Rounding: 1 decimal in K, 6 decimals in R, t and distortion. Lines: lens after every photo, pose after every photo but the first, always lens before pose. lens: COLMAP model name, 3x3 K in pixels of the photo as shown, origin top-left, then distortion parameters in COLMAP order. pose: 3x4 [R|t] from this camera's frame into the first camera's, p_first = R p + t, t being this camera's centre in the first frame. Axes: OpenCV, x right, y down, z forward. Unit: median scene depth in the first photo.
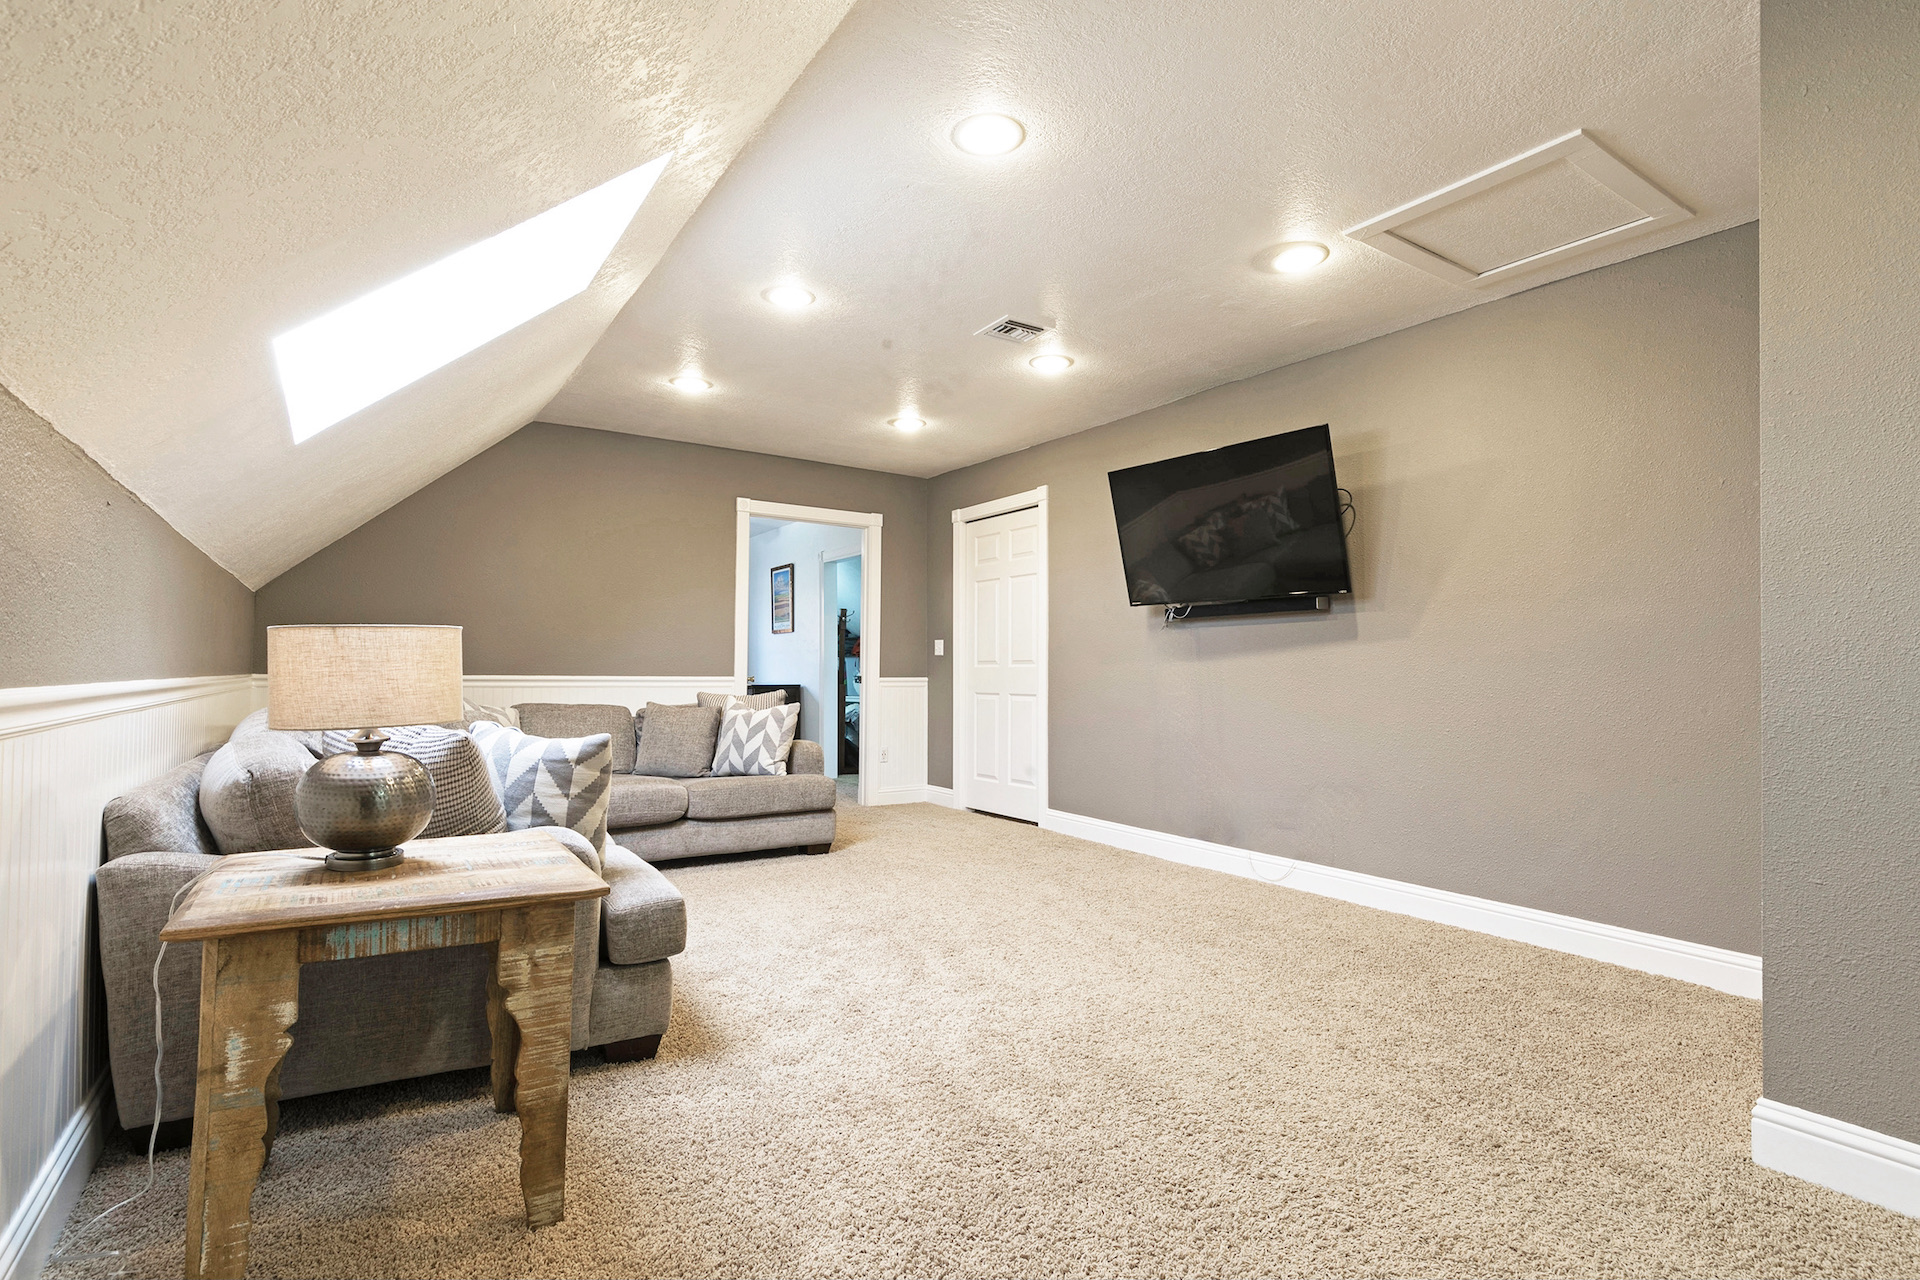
lens RADIAL K [[922.2, 0, 957.8], [0, 922.2, 649.3], [0, 0, 1]] dist [0.000245, -0.000013]
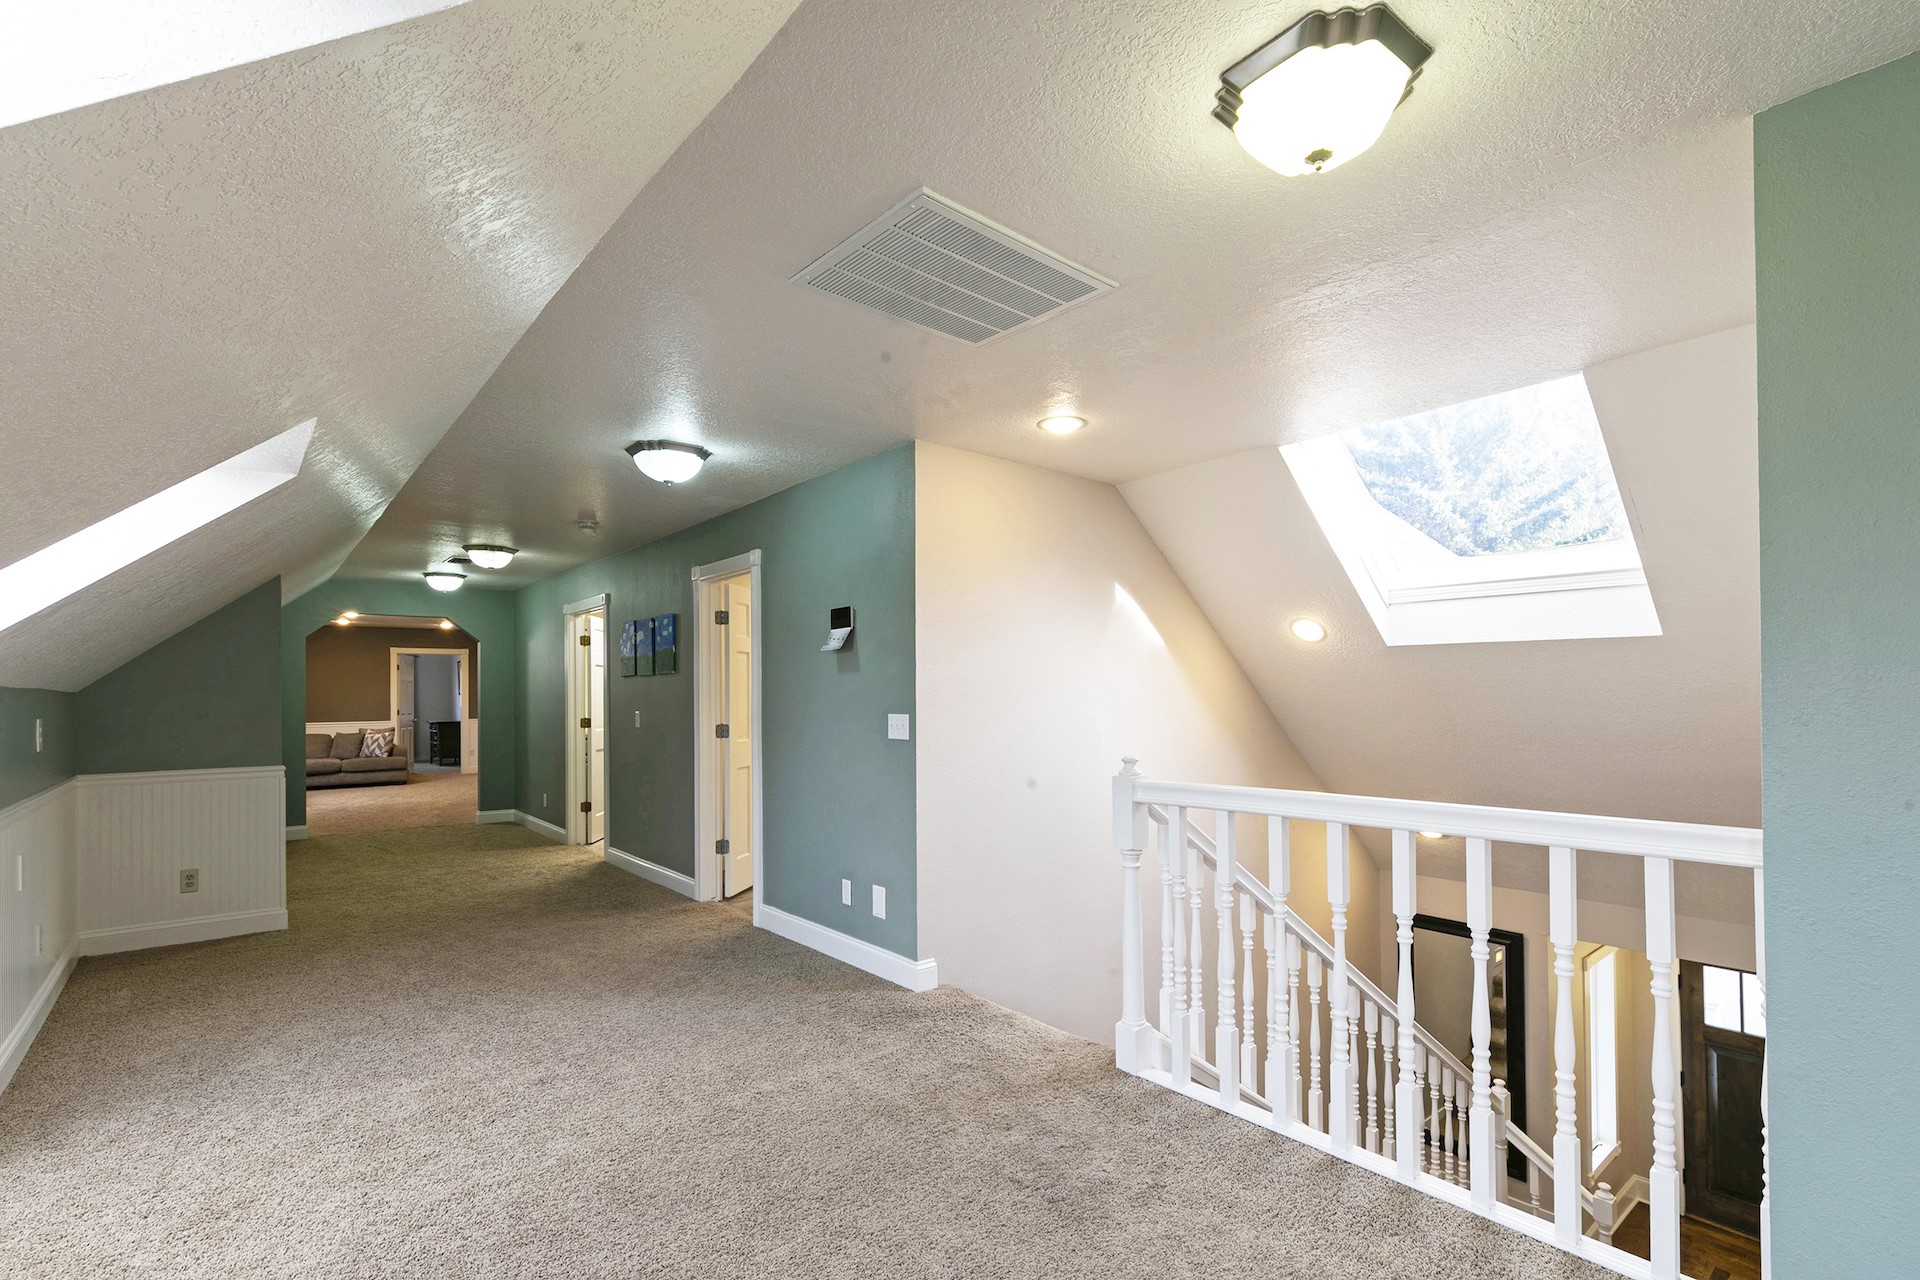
lens RADIAL K [[870.2, 0, 1015.5], [0, 870.2, 695.2], [0, 0, 1]] dist [-0.002634, -0.000239]
pose [[0.987366, -0.017118, 0.157529, 1.307044], [0.012638, 0.999488, 0.029400, -0.108439], [-0.157951, -0.027038, 0.987077, -1.943244]]
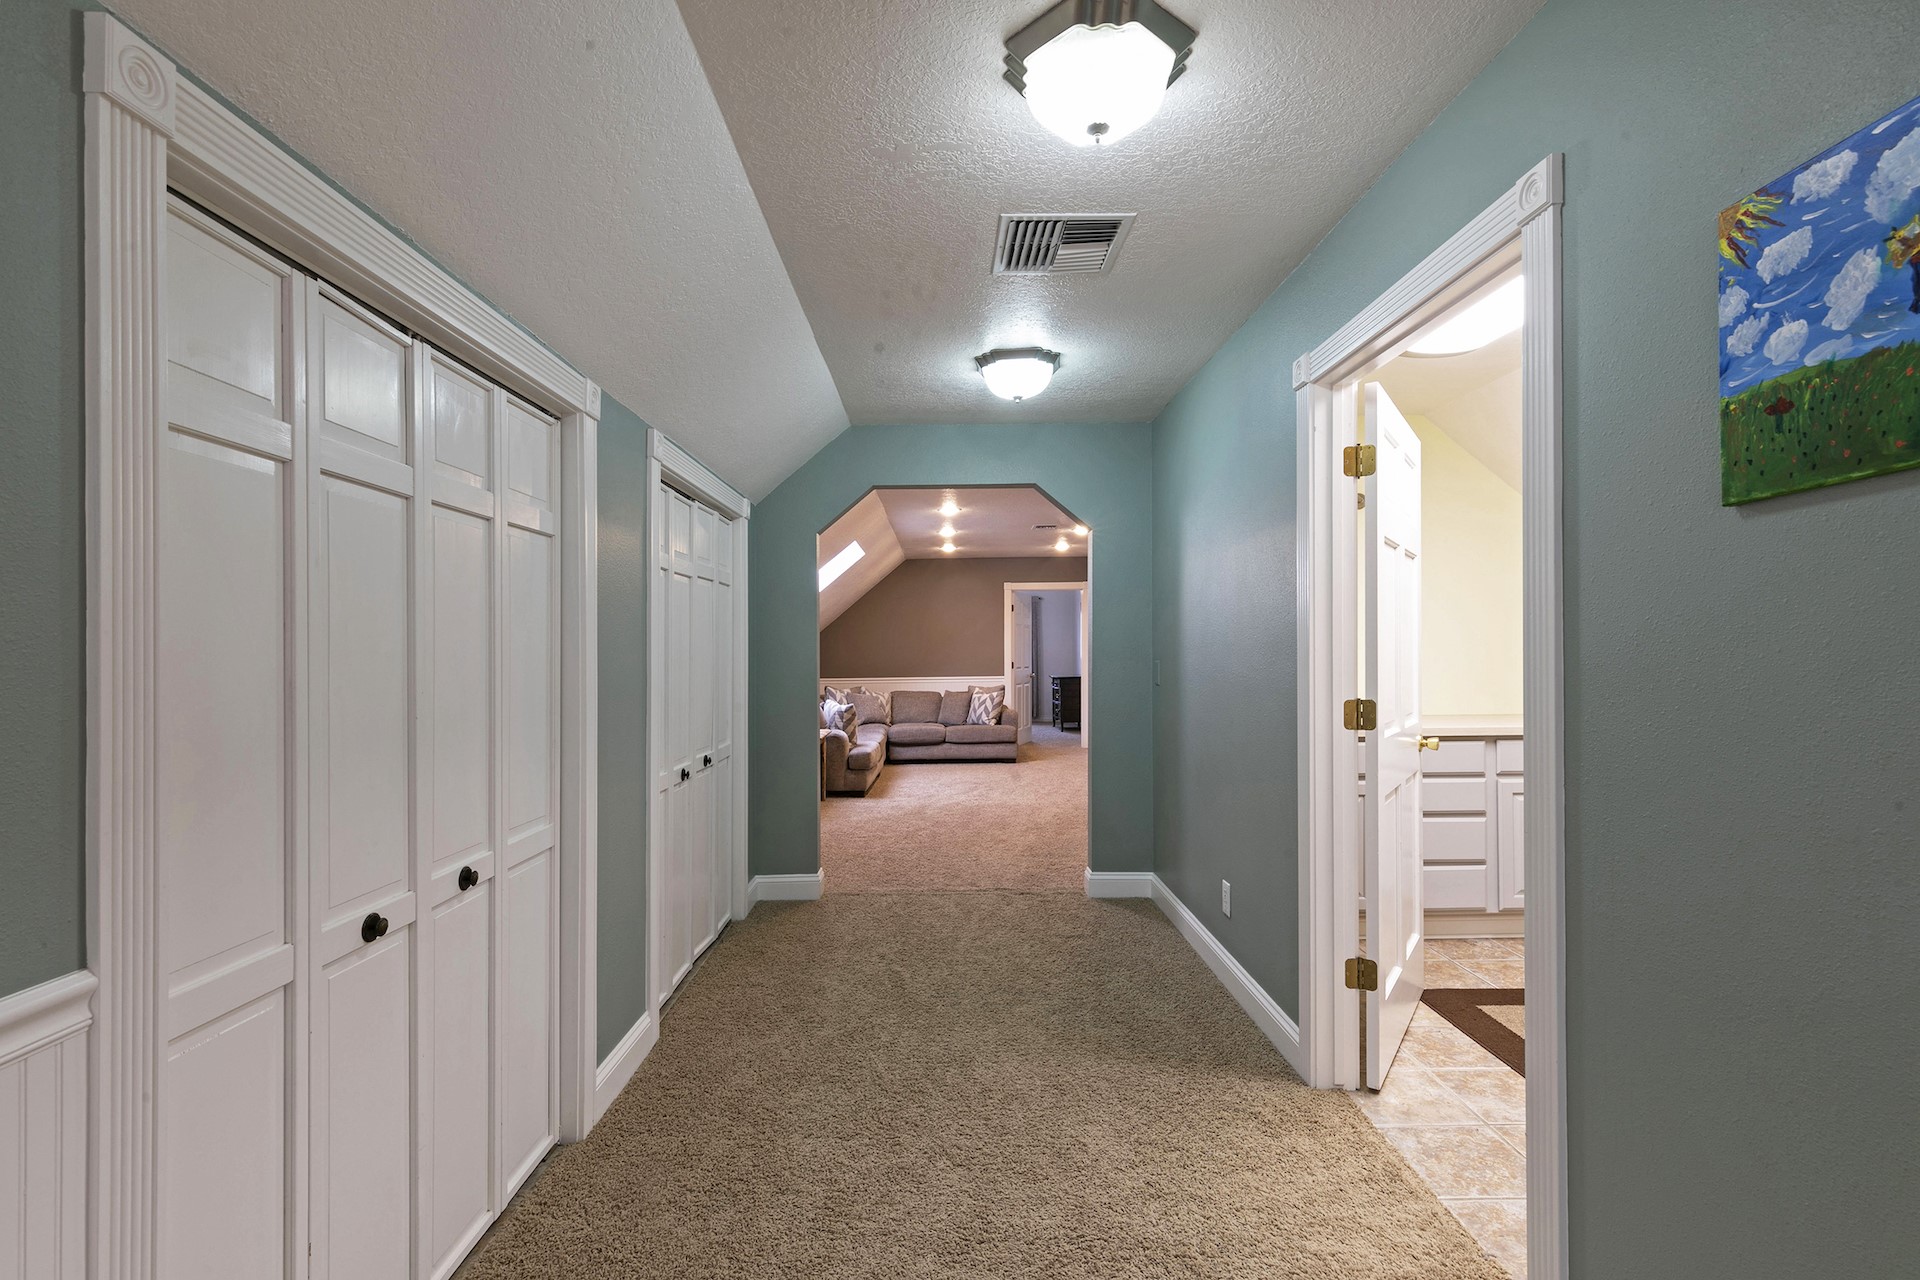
lens RADIAL K [[870.2, 0, 960.1], [0, 870.2, 646.8], [0, 0, 1]] dist [-0.002634, -0.000239]
pose [[0.844188, -0.019423, -0.535694, 0.827188], [0.031284, 0.999425, 0.013064, -0.073525], [0.535133, -0.027787, 0.844311, -0.735543]]
